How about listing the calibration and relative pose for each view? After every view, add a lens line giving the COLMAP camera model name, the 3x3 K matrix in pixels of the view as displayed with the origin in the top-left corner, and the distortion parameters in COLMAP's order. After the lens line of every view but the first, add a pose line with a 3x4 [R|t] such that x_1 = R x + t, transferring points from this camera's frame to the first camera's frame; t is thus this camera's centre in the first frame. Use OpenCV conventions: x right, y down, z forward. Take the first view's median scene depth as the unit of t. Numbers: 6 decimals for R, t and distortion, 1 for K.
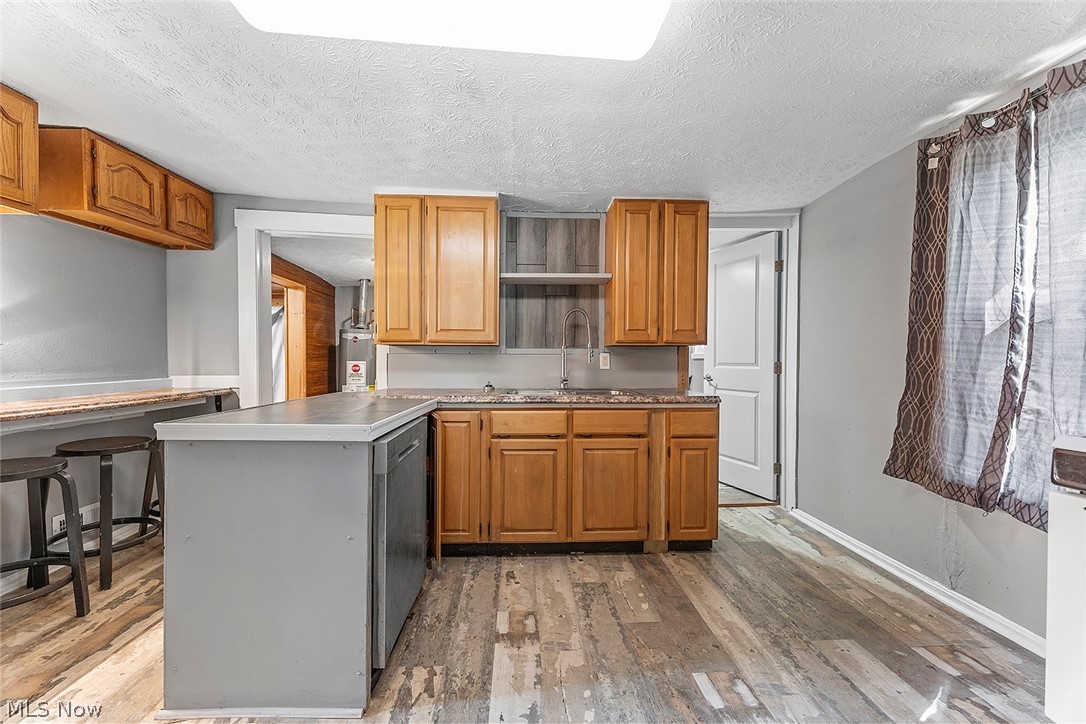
lens RADIAL K [[436.9, 0, 545.1], [0, 436.9, 364.3], [0, 0, 1]] dist [0.004157, -0.000381]
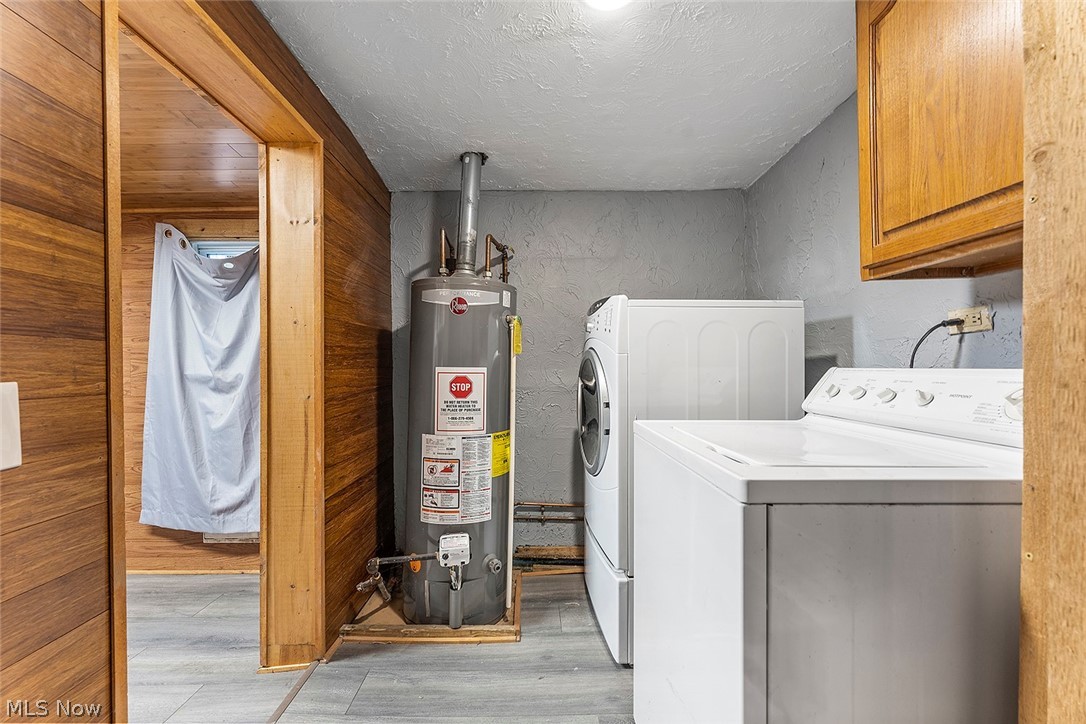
lens RADIAL K [[436.9, 0, 536.1], [0, 436.9, 362.4], [0, 0, 1]] dist [0.004157, -0.000381]
pose [[0.999355, -0.003864, -0.035697, -0.697171], [0.003244, 0.999843, -0.017425, -0.008536], [0.035759, 0.017298, 0.999211, 1.256399]]
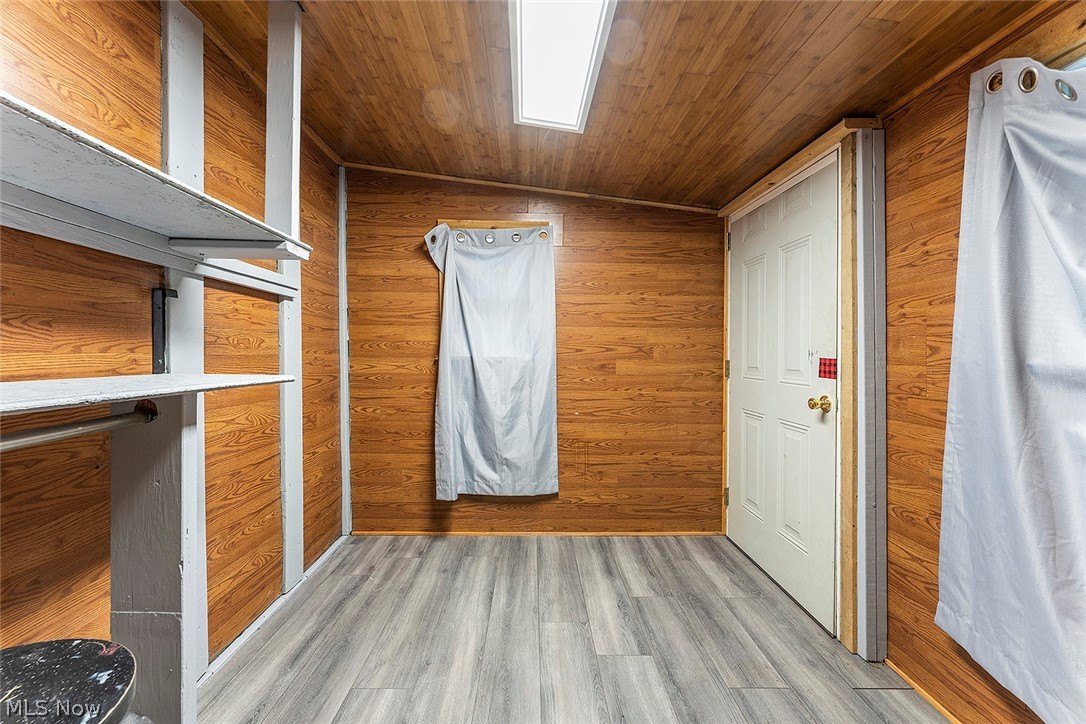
lens RADIAL K [[436.9, 0, 541.7], [0, 436.9, 354.7], [0, 0, 1]] dist [0.004157, -0.000381]
pose [[-0.011192, 0.010753, -0.999880, -1.038803], [-0.015684, 0.999817, 0.010927, -0.008923], [0.999814, 0.015805, -0.011022, 1.684980]]
